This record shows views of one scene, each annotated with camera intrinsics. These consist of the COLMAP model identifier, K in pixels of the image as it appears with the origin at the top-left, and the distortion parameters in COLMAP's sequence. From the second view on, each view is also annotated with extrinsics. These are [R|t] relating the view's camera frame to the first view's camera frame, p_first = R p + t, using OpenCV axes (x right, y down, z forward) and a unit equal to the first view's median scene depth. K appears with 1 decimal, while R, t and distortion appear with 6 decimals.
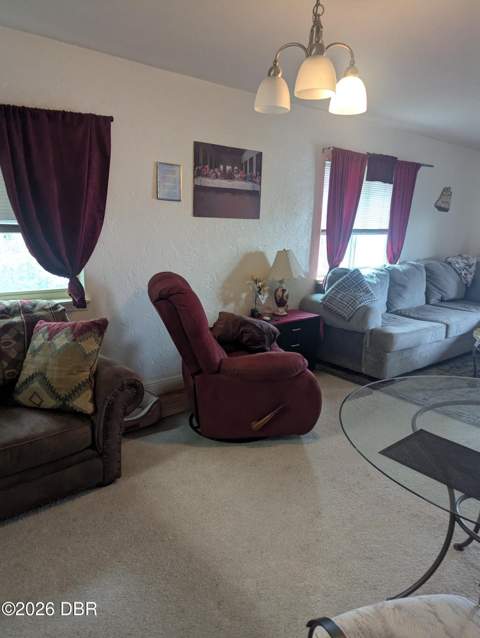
lens RADIAL K [[448.0, 0, 239.6], [0, 448.0, 319.9], [0, 0, 1]] dist [-0.001701, -0.000332]
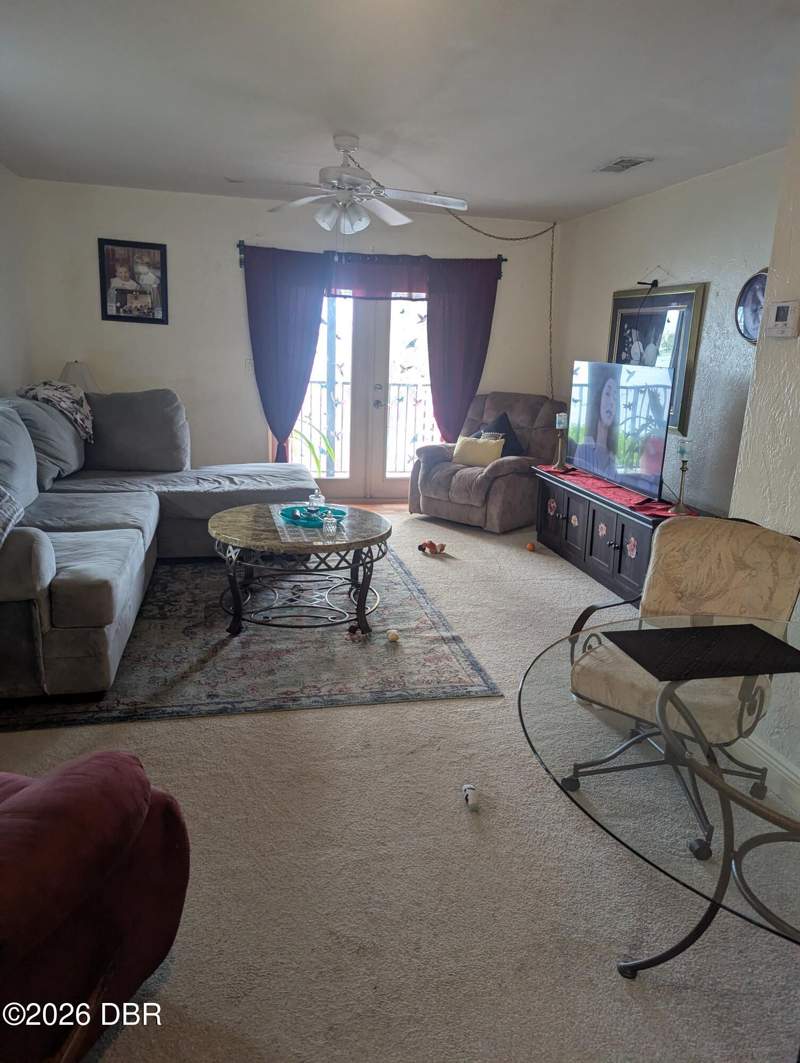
lens RADIAL K [[746.5, 0, 399.1], [0, 746.5, 529.1], [0, 0, 1]] dist [-0.001701, -0.000332]
pose [[0.455925, -0.233861, 0.858744, -0.127334], [0.174821, 0.969596, 0.171233, -0.089758], [-0.872680, 0.072057, 0.482947, 0.398548]]
